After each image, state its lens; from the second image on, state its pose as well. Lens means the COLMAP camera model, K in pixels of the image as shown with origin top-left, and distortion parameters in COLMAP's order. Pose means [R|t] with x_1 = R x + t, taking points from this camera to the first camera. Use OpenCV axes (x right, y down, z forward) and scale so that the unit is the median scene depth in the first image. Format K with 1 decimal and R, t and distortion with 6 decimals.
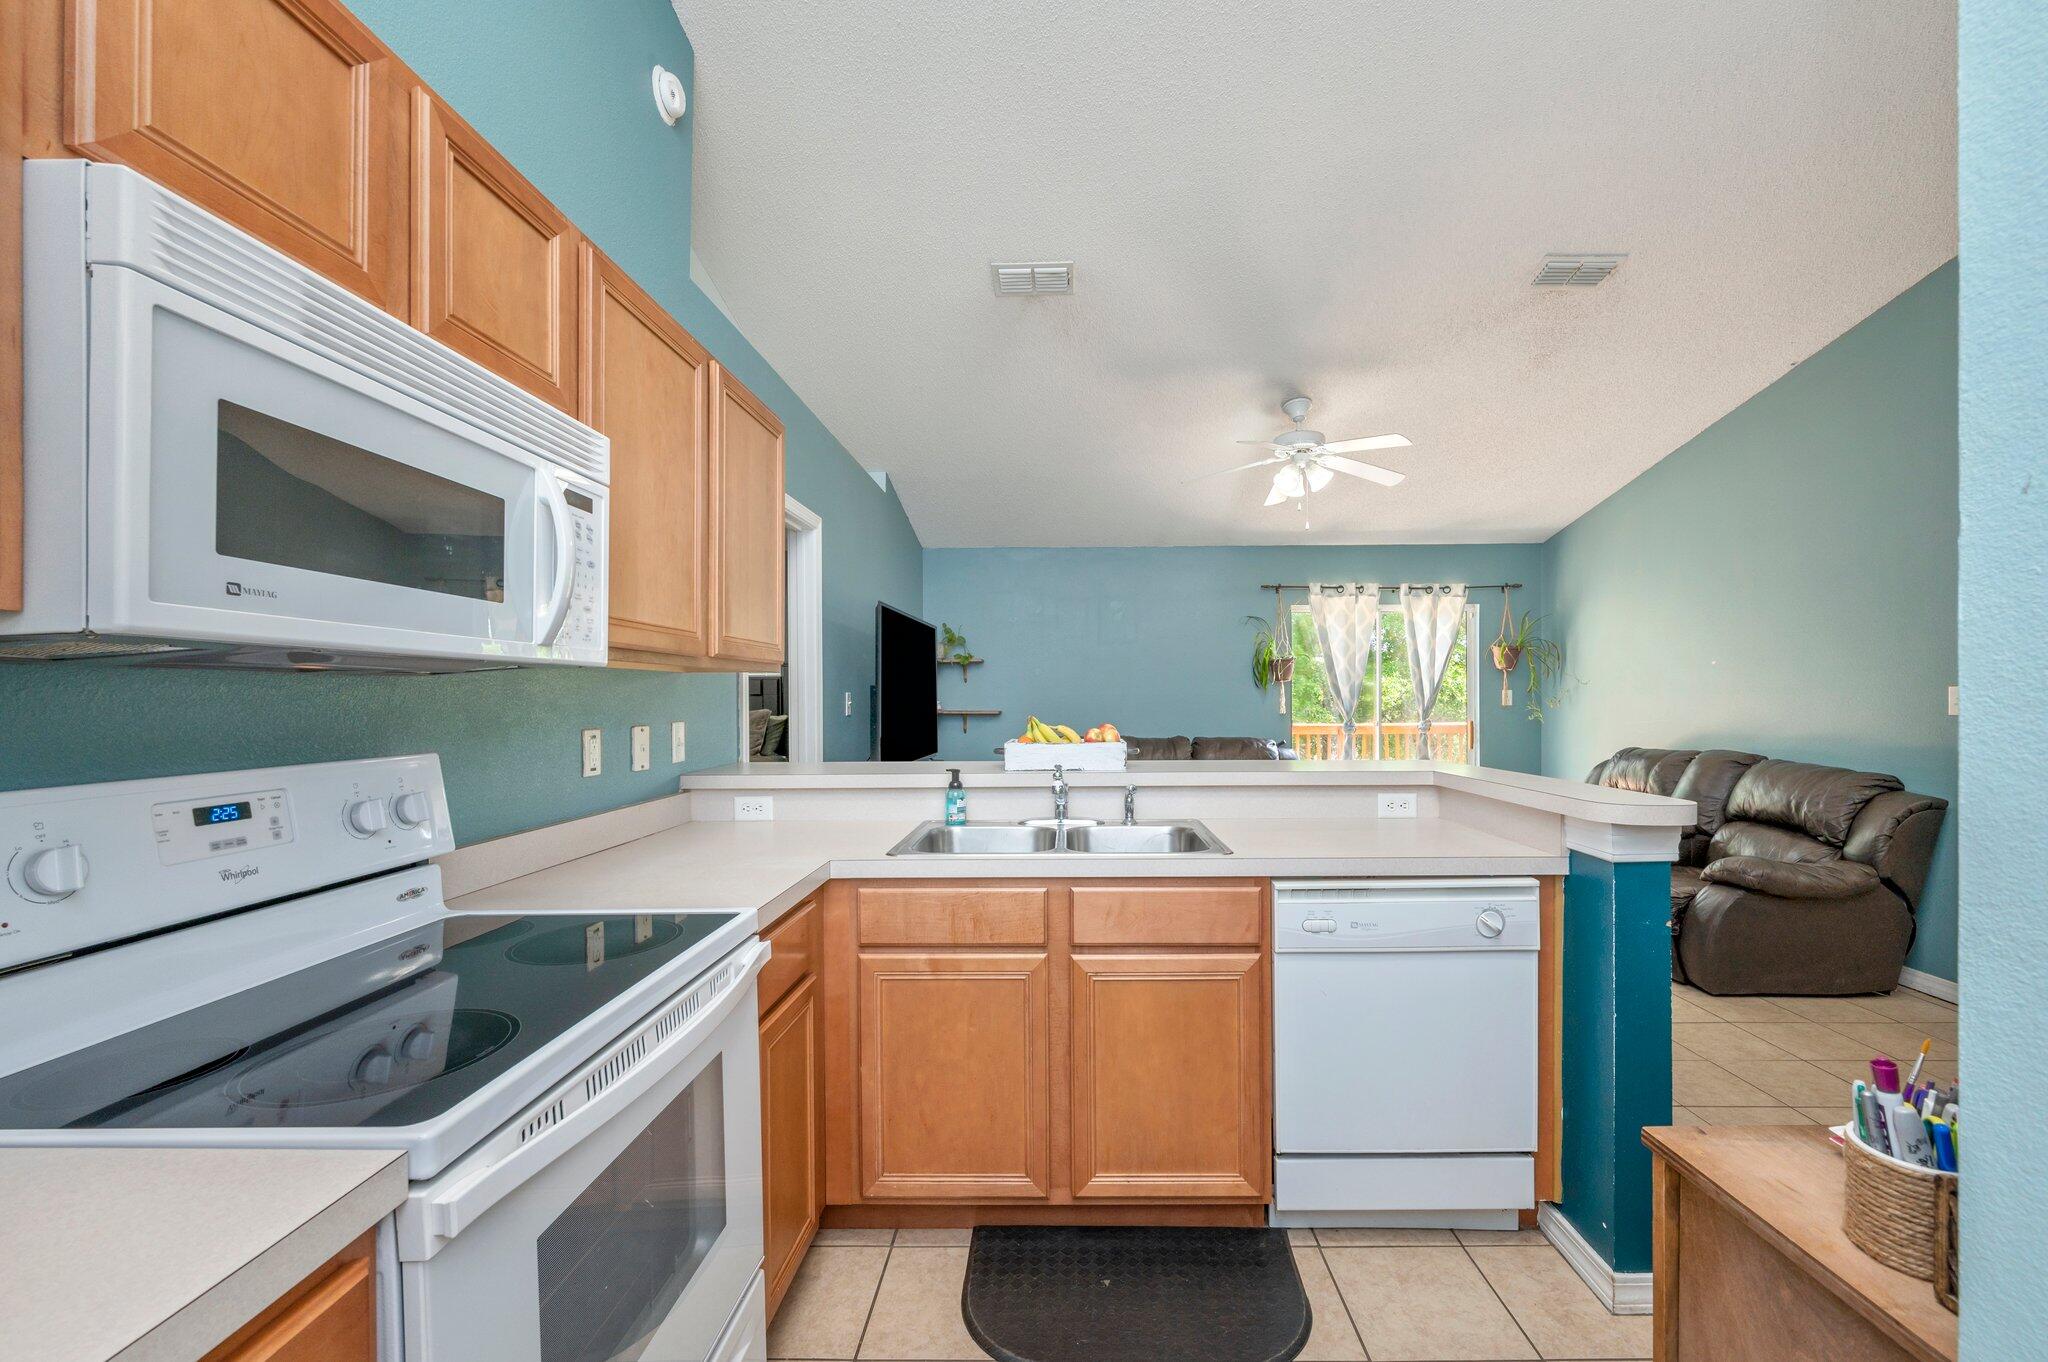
lens RADIAL K [[829.5, 0, 1077.6], [0, 829.5, 700.4], [0, 0, 1]] dist [-0.007867, 0.001349]
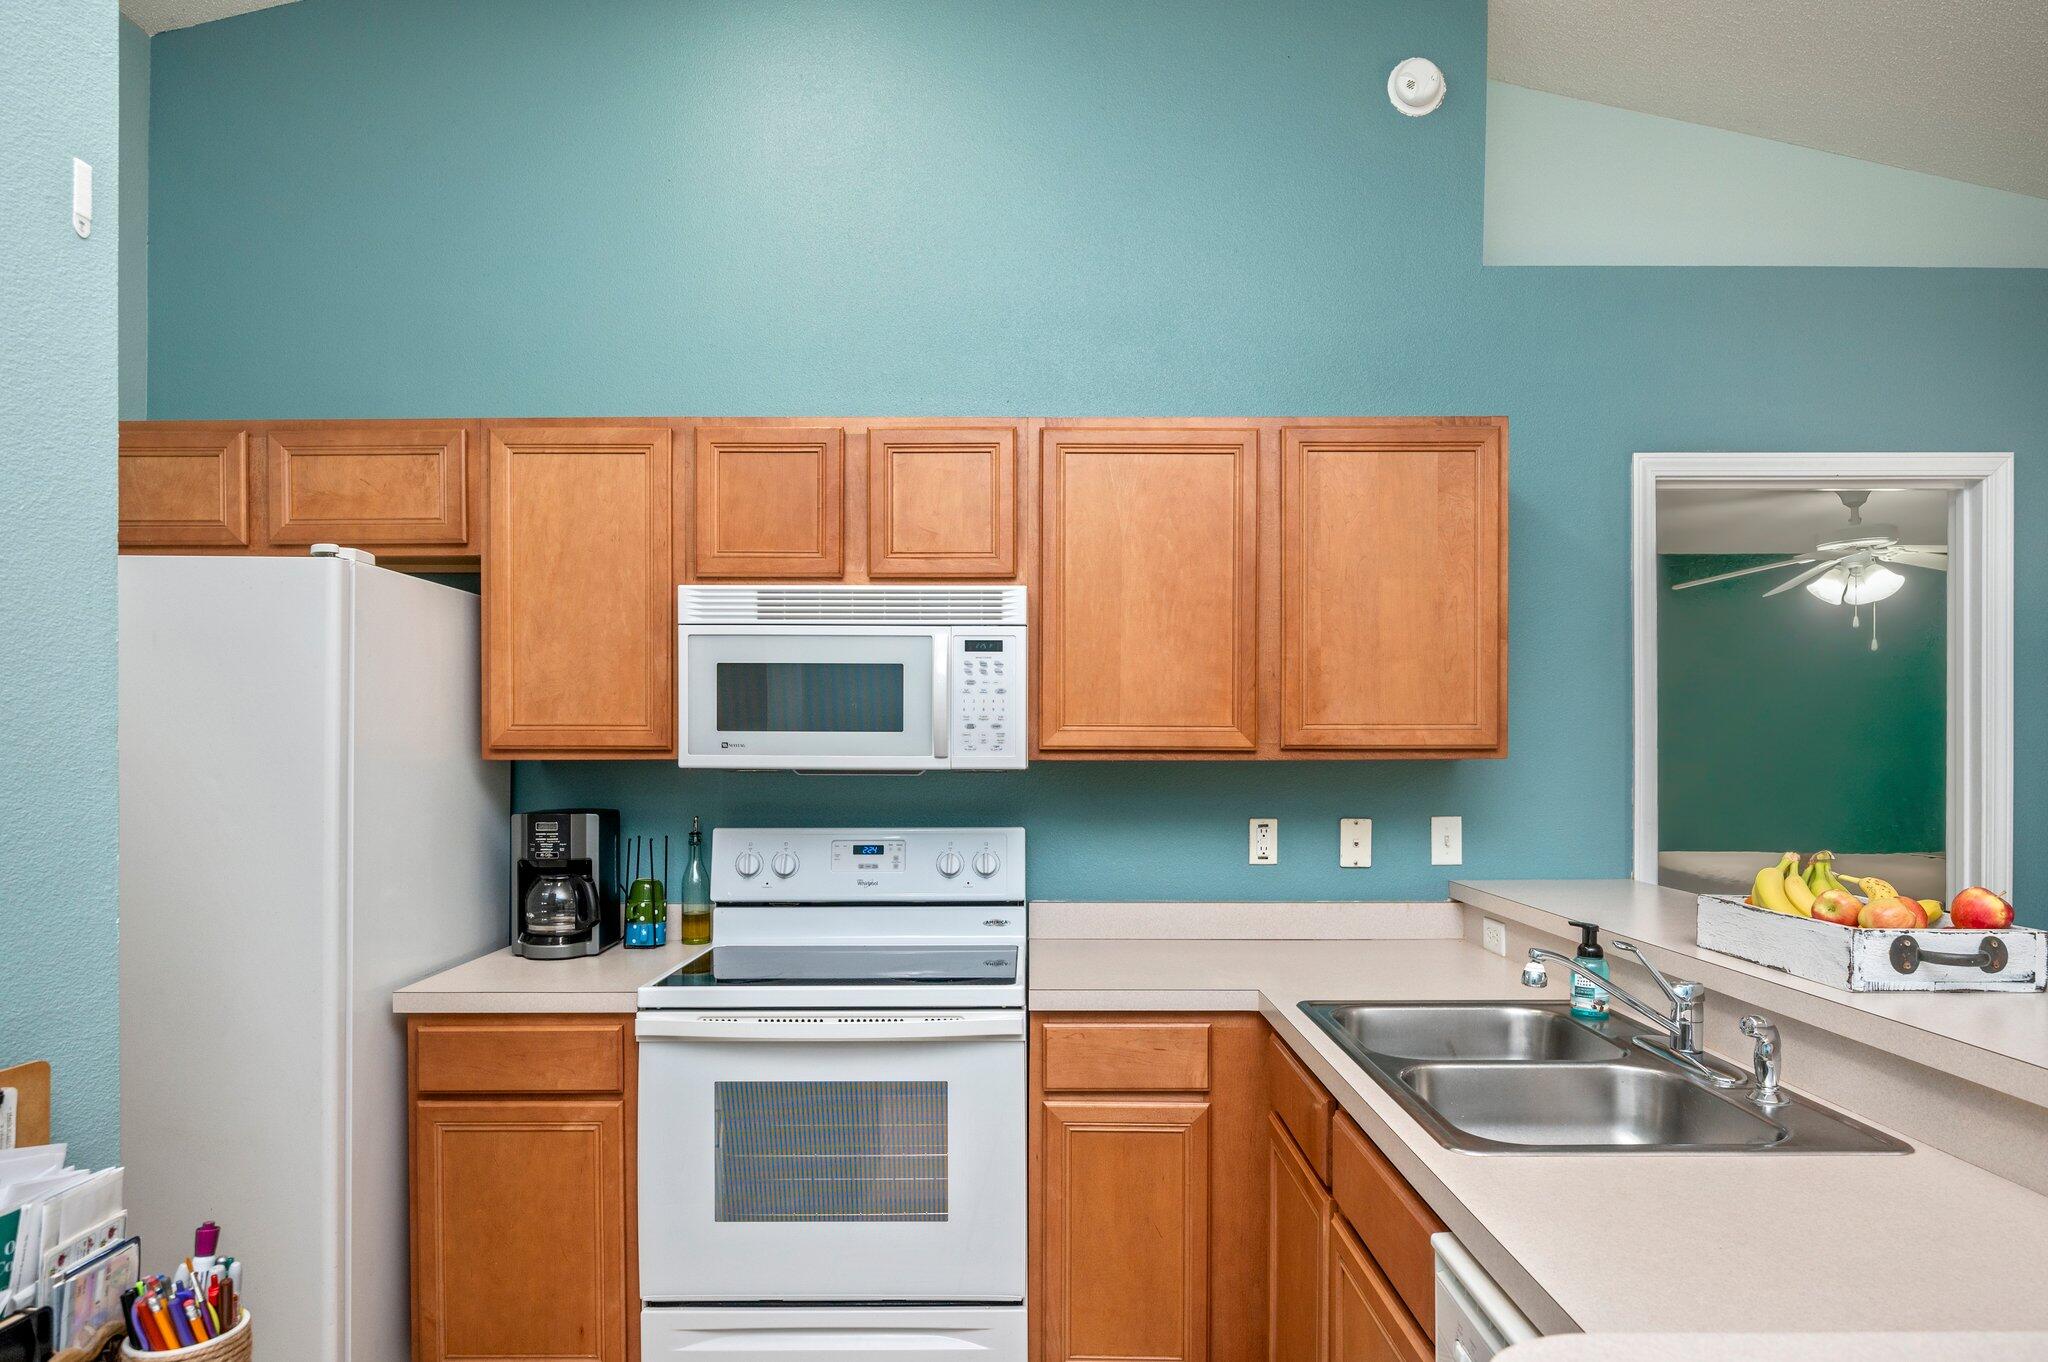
lens RADIAL K [[1193.0, 0, 1045.4], [0, 1193.0, 740.4], [0, 0, 1]] dist [-0.001938, 0.000293]
pose [[0.004228, 0.000333, -0.999991, 1.319386], [-0.005023, 0.999987, 0.000312, -0.090182], [0.999978, 0.005022, 0.004230, 1.090939]]
